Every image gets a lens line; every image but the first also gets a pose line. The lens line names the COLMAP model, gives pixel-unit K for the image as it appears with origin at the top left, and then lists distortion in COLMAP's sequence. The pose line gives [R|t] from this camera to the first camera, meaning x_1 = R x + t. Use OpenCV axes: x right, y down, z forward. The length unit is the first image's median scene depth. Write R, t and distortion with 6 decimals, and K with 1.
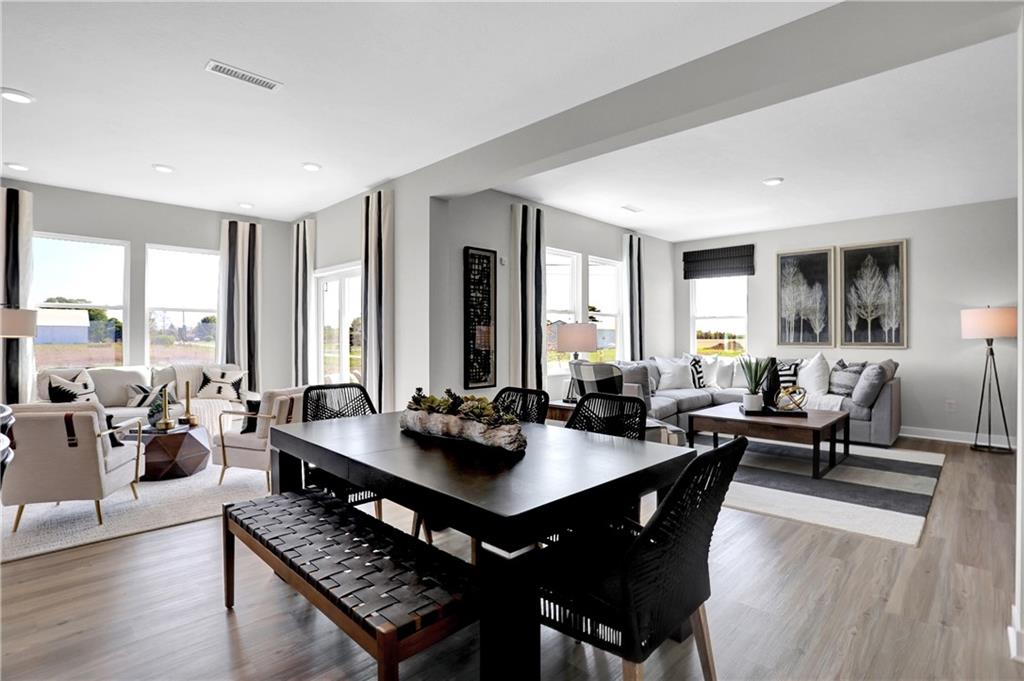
lens RADIAL K [[498.2, 0, 510.4], [0, 498.2, 337.4], [0, 0, 1]] dist [-0.040463, 0.000686]
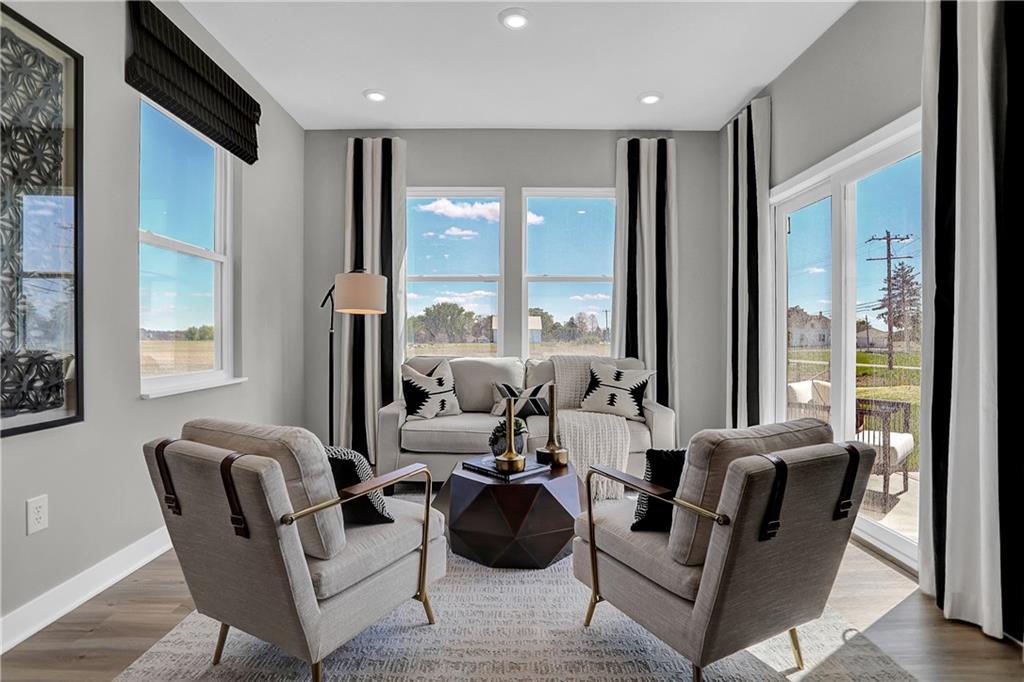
lens RADIAL K [[498.2, 0, 510.4], [0, 498.2, 337.9], [0, 0, 1]] dist [-0.040463, 0.000686]
pose [[0.708853, -0.000407, -0.705356, -0.215984], [-0.000598, 0.999999, -0.001178, 0.027290], [0.705356, 0.001256, 0.708852, 0.415012]]
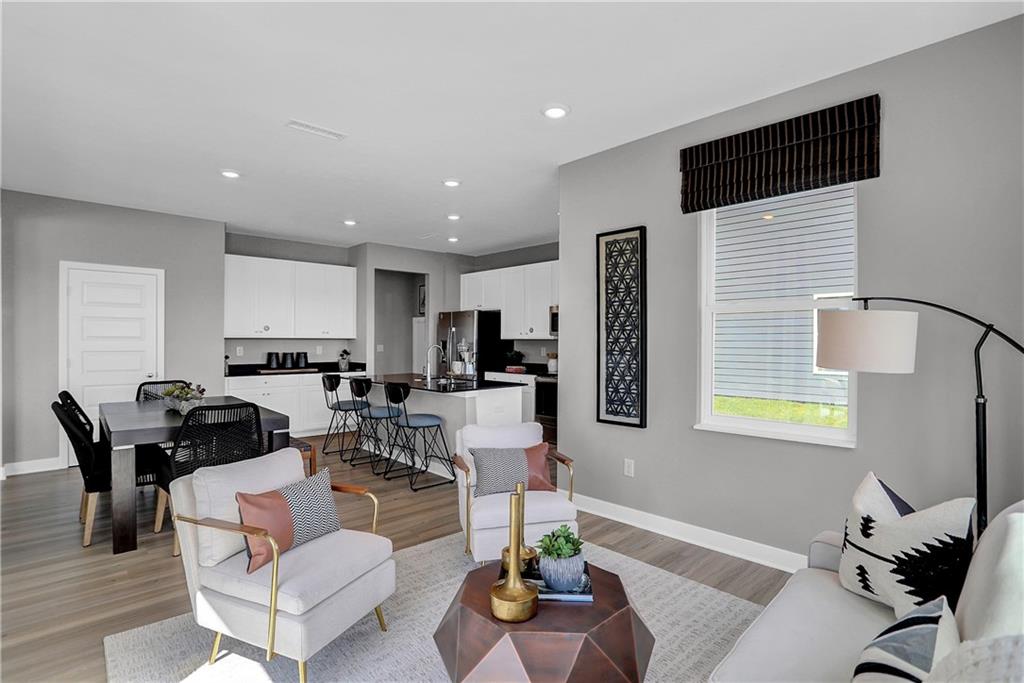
lens RADIAL K [[498.2, 0, 510.4], [0, 498.2, 338.4], [0, 0, 1]] dist [-0.040463, 0.000686]
pose [[-0.999356, -0.005158, 0.035522, -0.442605], [-0.005350, 0.999972, -0.005326, -0.011156], [-0.035494, -0.005513, -0.999355, 0.913136]]
